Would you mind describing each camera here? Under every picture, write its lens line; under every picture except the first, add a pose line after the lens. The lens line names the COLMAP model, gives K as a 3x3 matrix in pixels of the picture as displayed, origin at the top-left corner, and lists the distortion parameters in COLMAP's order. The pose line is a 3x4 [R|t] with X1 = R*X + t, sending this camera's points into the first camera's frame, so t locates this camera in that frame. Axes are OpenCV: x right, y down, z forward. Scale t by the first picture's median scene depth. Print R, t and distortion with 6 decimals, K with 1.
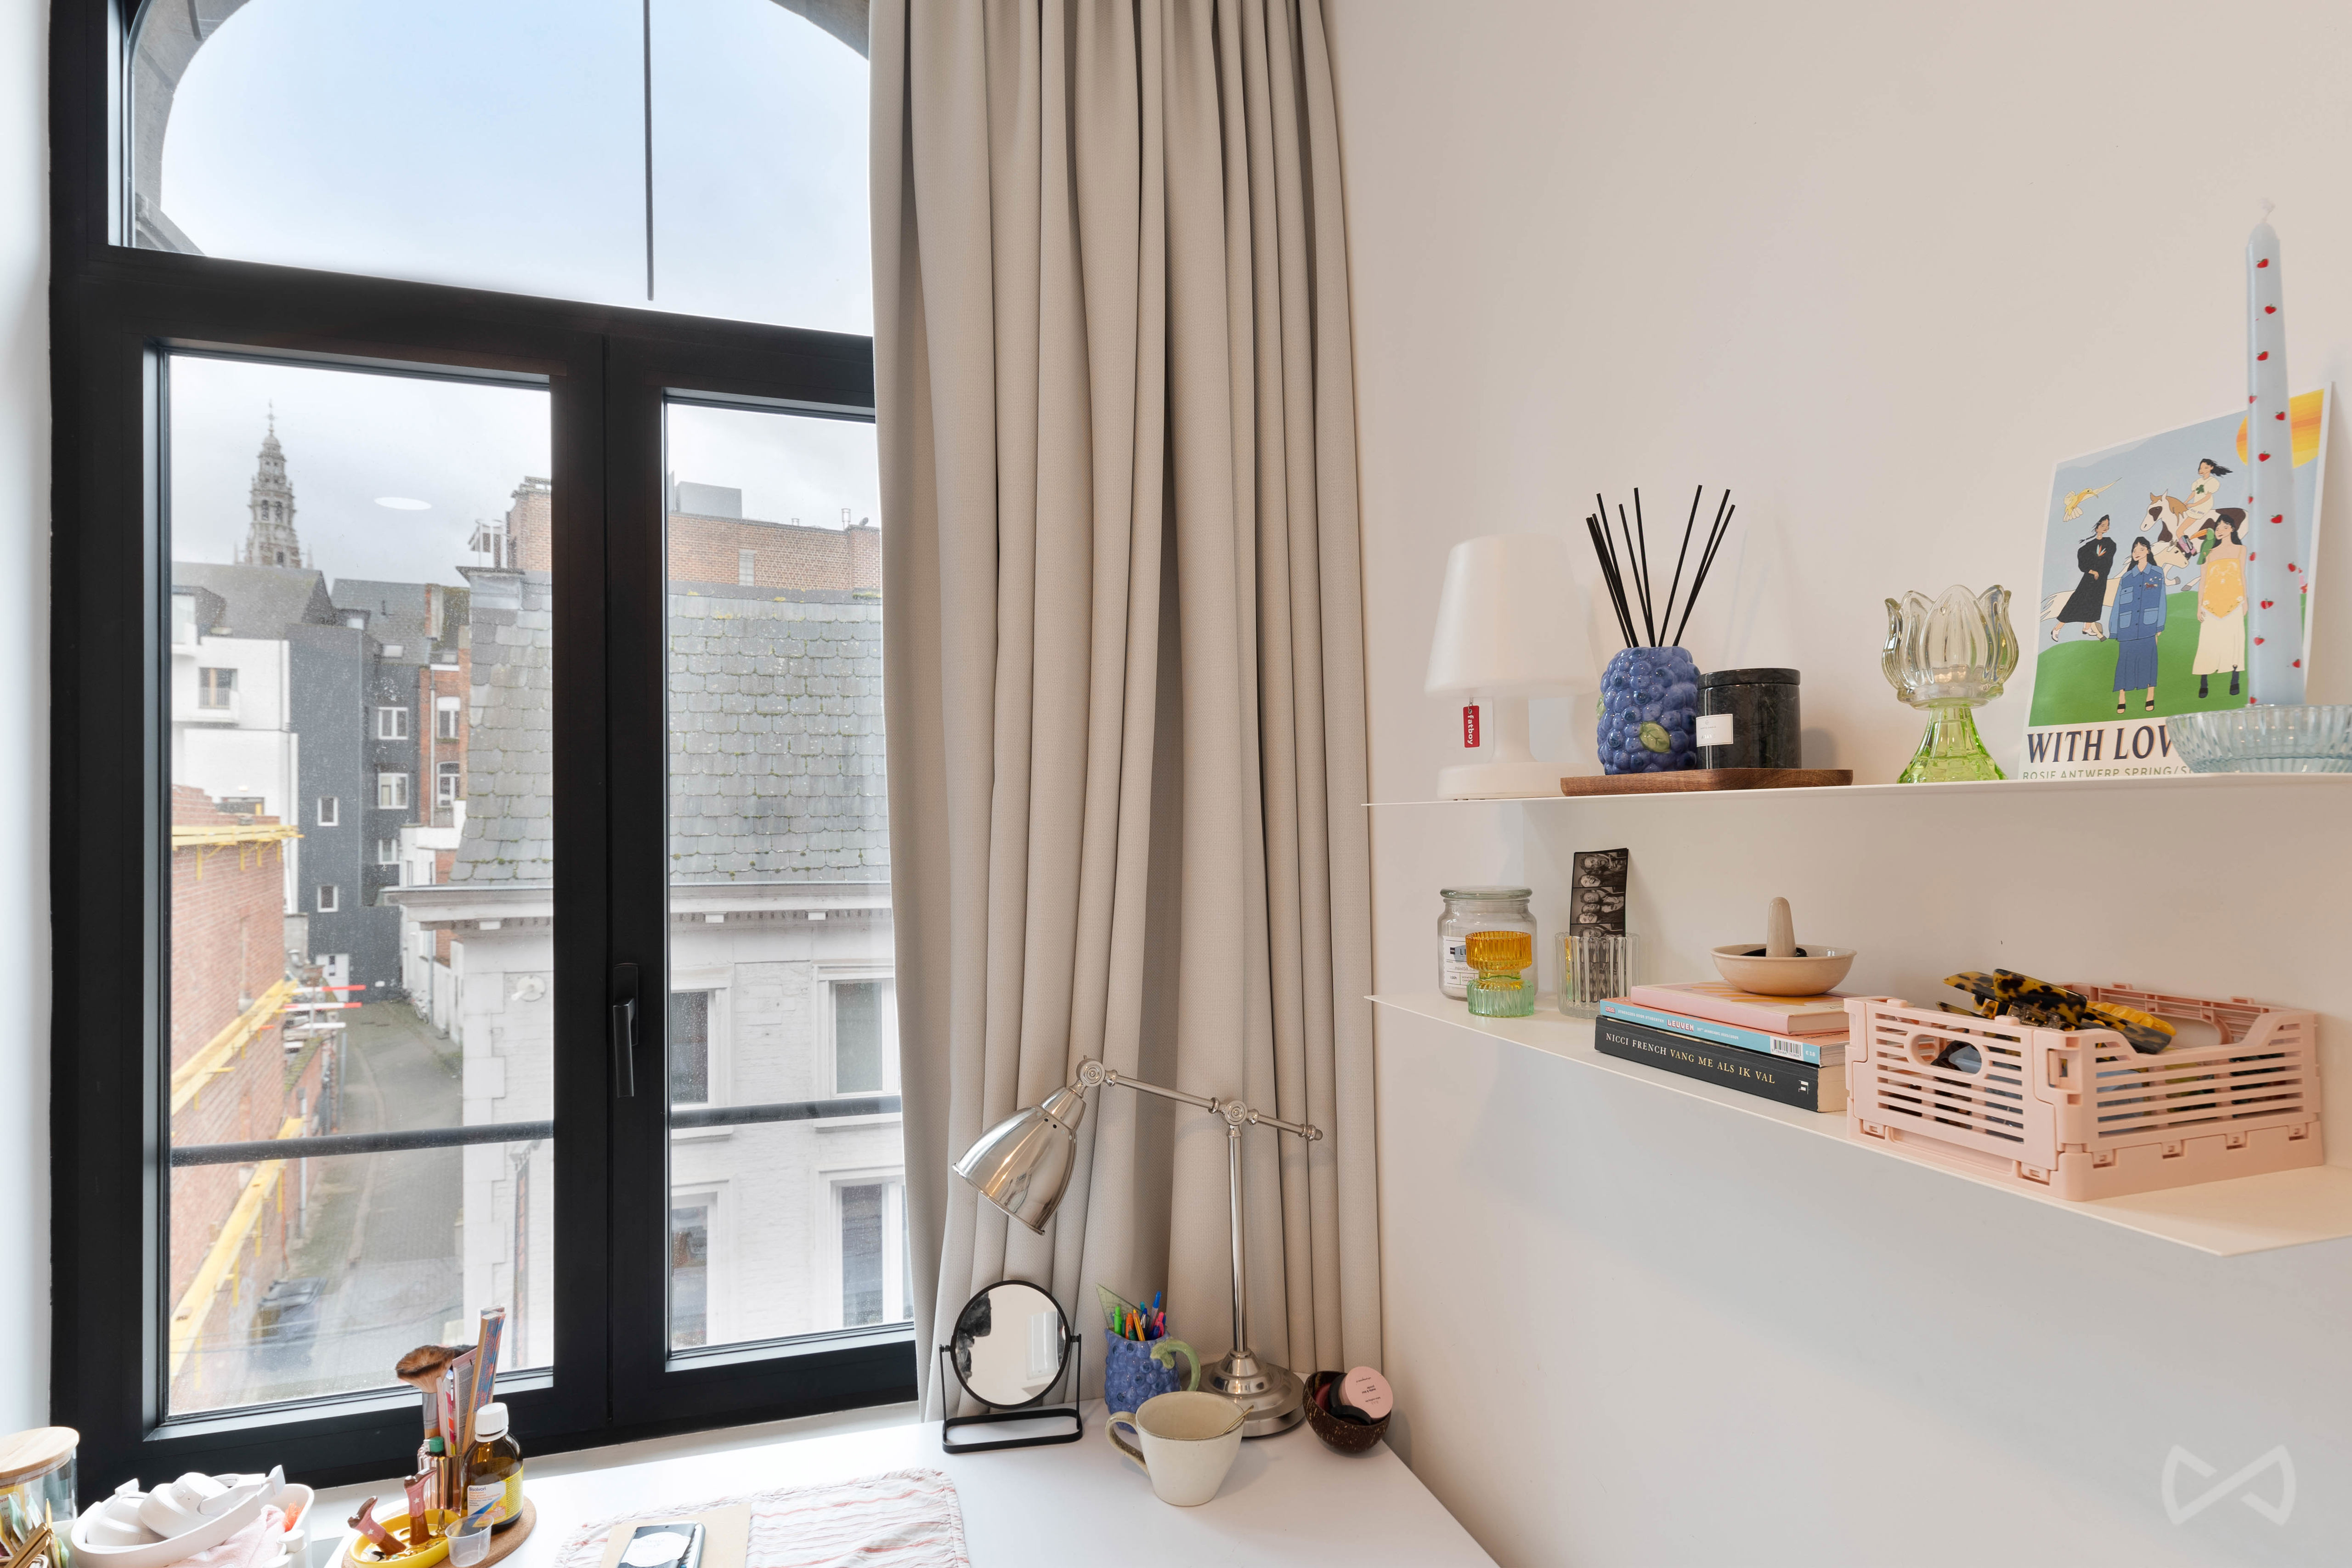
lens RADIAL K [[1209.9, 0, 1176.0], [0, 1209.9, 784.0], [0, 0, 1]] dist [-0.002104, -0.000096]
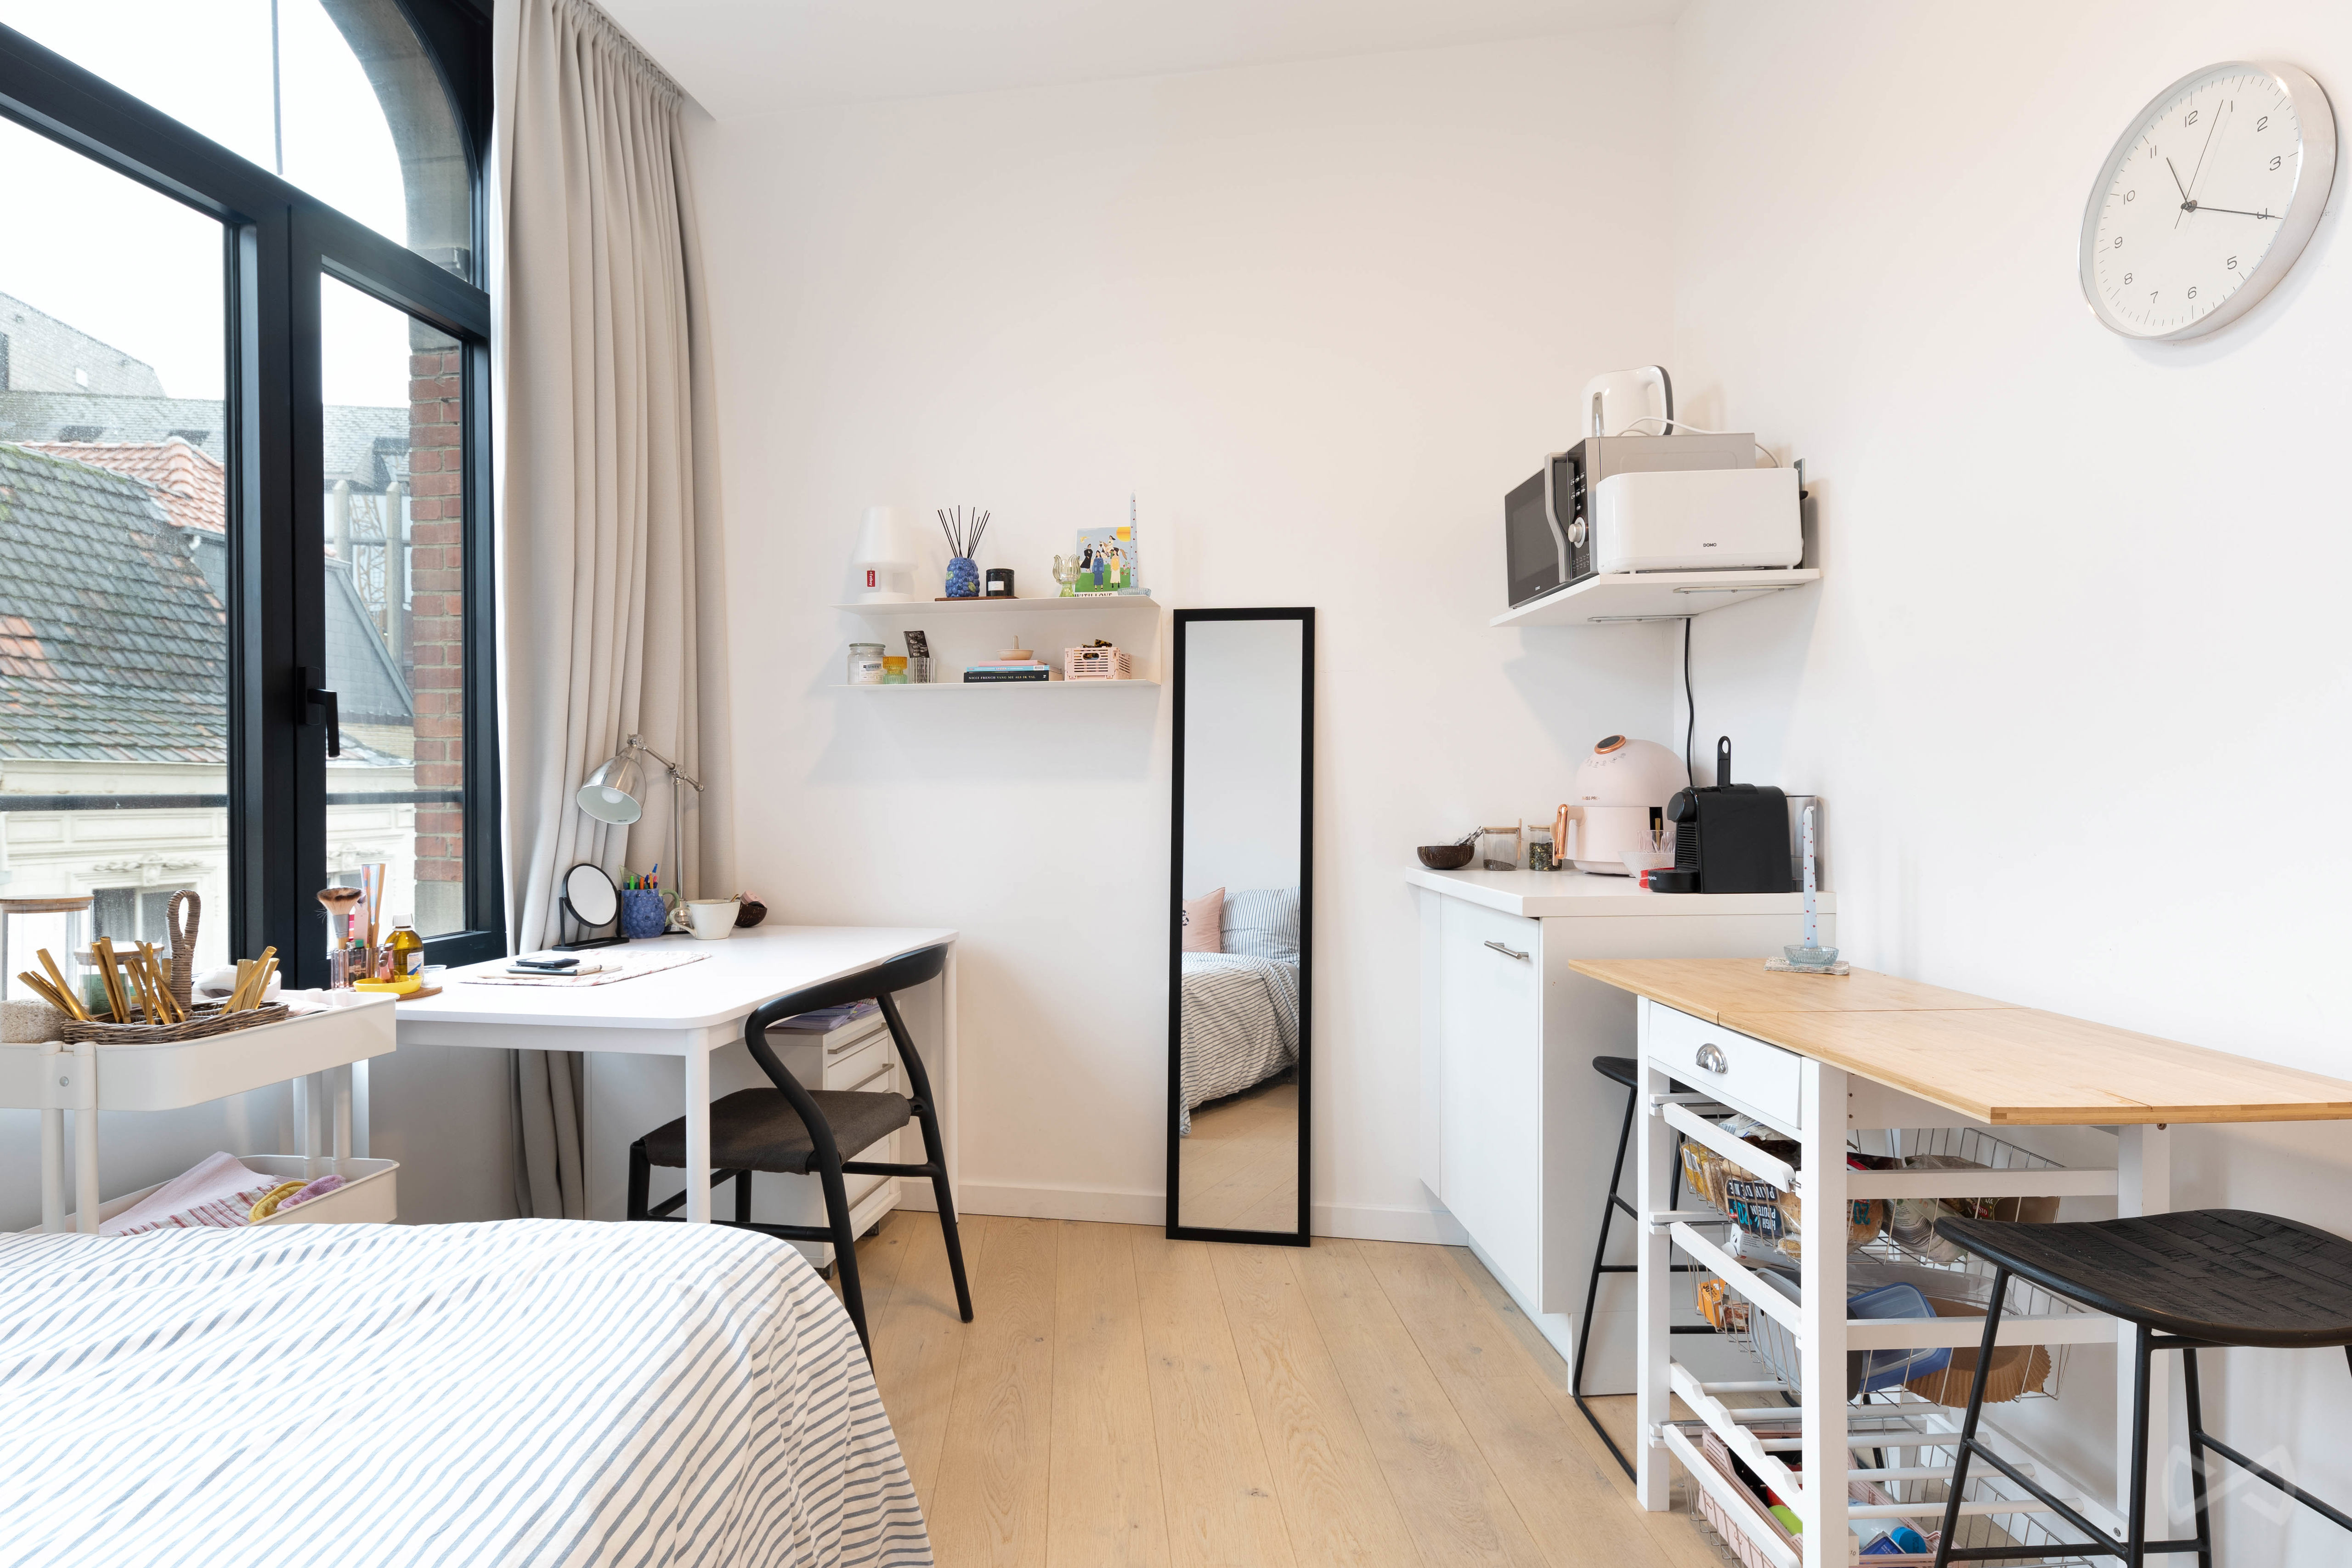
lens RADIAL K [[1294.1, 0, 1081.0], [0, 1294.1, 790.8], [0, 0, 1]] dist [-0.002017, -0.000083]
pose [[0.465926, -0.005559, 0.884806, -1.768626], [-0.024177, 0.999527, 0.019011, 0.302542], [-0.884493, -0.030250, 0.465571, -0.604678]]
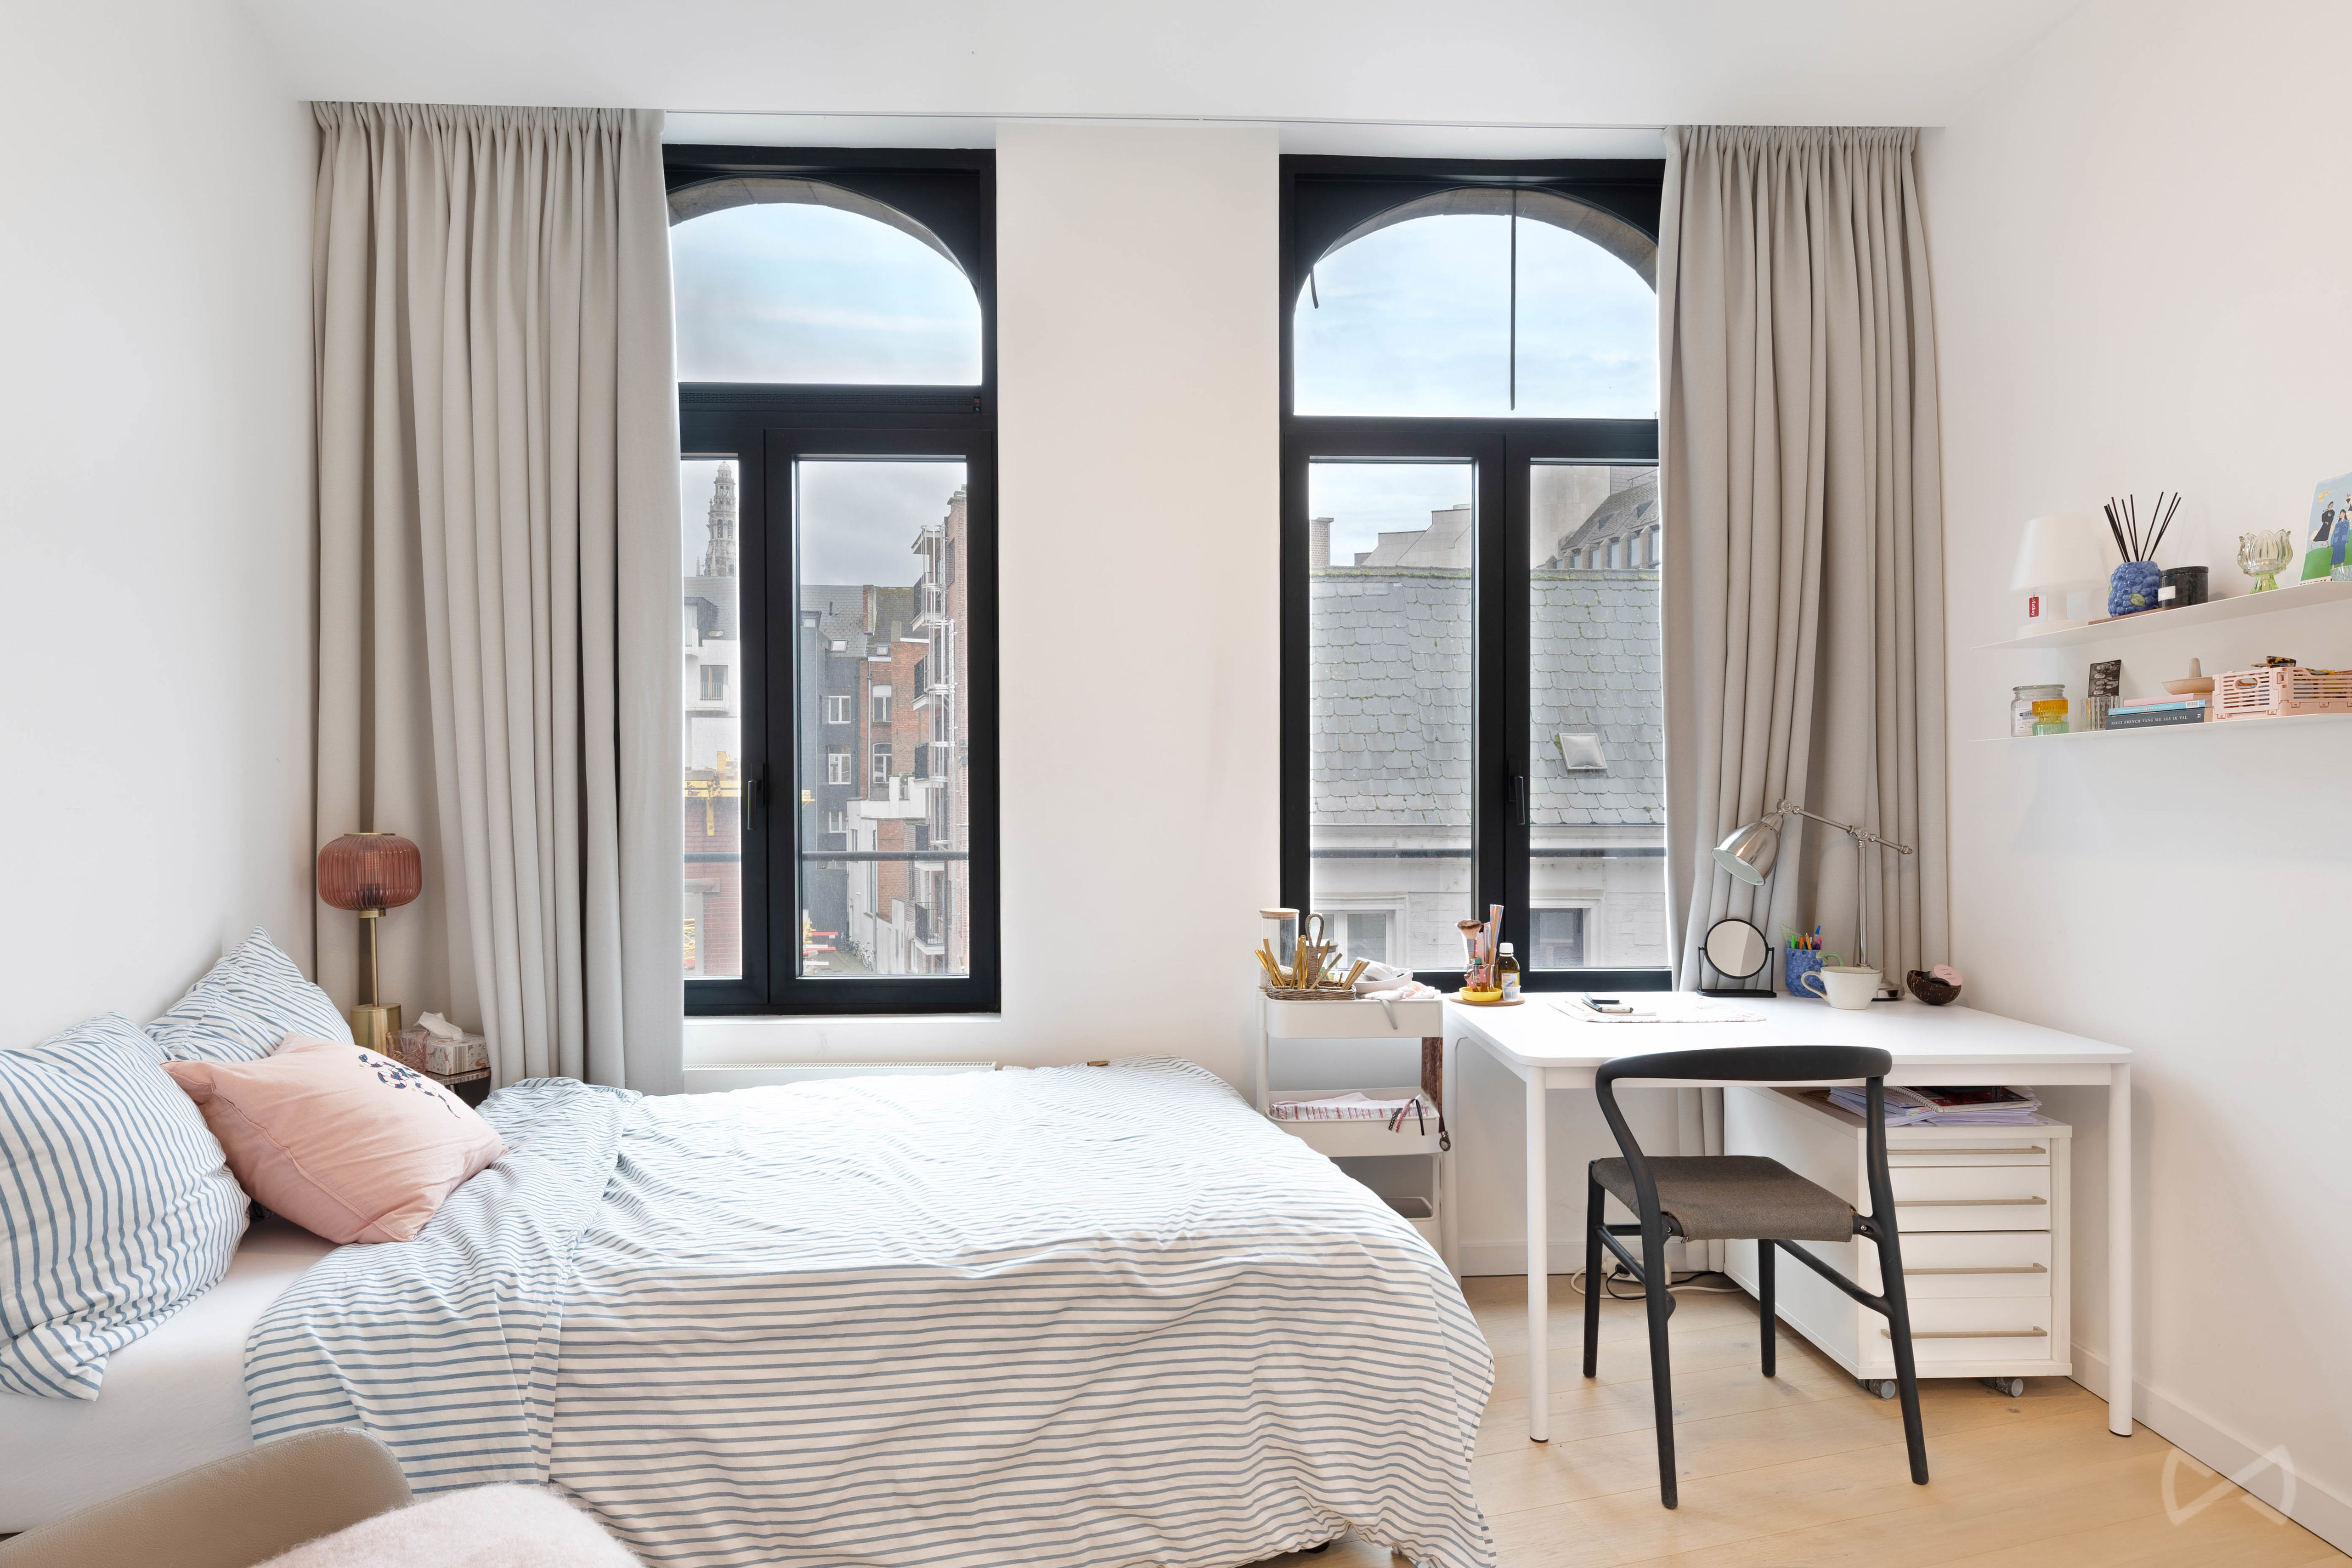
lens RADIAL K [[1242.1, 0, 1177.6], [0, 1242.1, 822.4], [0, 0, 1]] dist [0.003466, 0.000000]
pose [[0.963310, 0.003379, -0.268370, -0.545702], [0.008734, 0.998996, 0.043930, 0.196239], [0.268249, -0.044663, 0.962314, -1.343048]]
